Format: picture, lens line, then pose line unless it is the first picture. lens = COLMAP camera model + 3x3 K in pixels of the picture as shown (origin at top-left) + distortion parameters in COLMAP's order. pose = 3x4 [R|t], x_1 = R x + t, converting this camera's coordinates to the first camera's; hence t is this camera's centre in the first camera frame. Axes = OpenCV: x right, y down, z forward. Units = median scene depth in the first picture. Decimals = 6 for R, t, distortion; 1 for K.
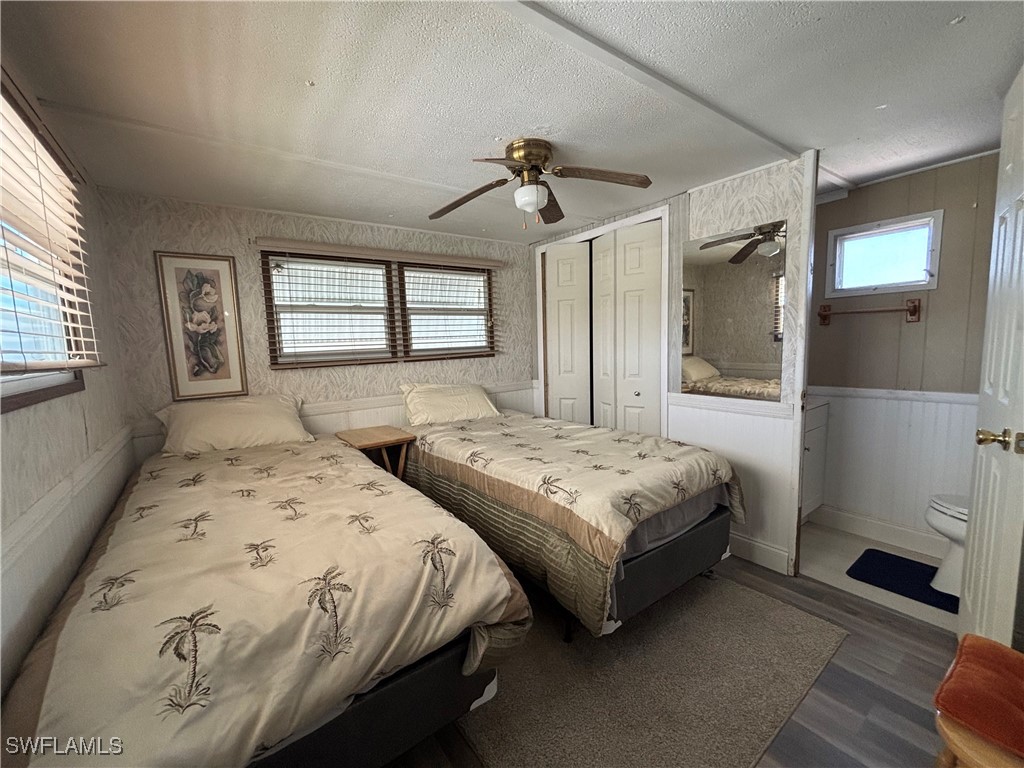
lens RADIAL K [[412.7, 0, 510.3], [0, 412.7, 386.2], [0, 0, 1]] dist [-0.003804, -0.000134]
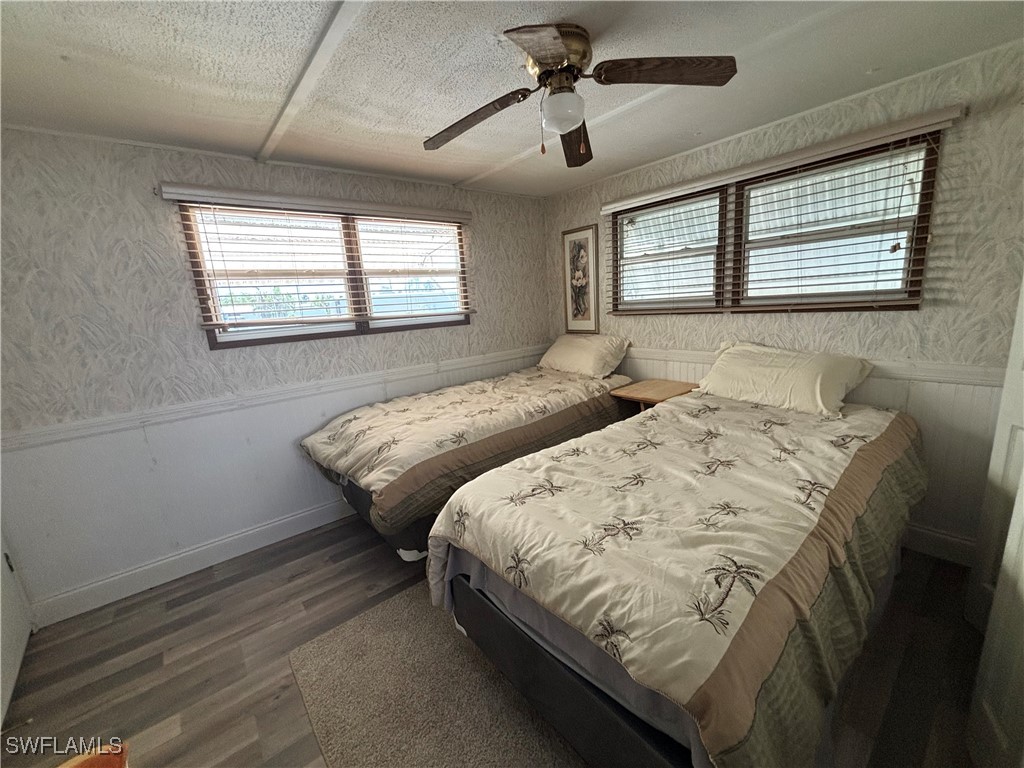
lens RADIAL K [[412.7, 0, 510.0], [0, 412.7, 383.1], [0, 0, 1]] dist [-0.003804, -0.000134]
pose [[0.062362, 0.223146, -0.972788, 0.536126], [-0.049138, 0.974190, 0.220318, -0.083783], [0.996843, 0.034062, 0.071717, 0.535282]]
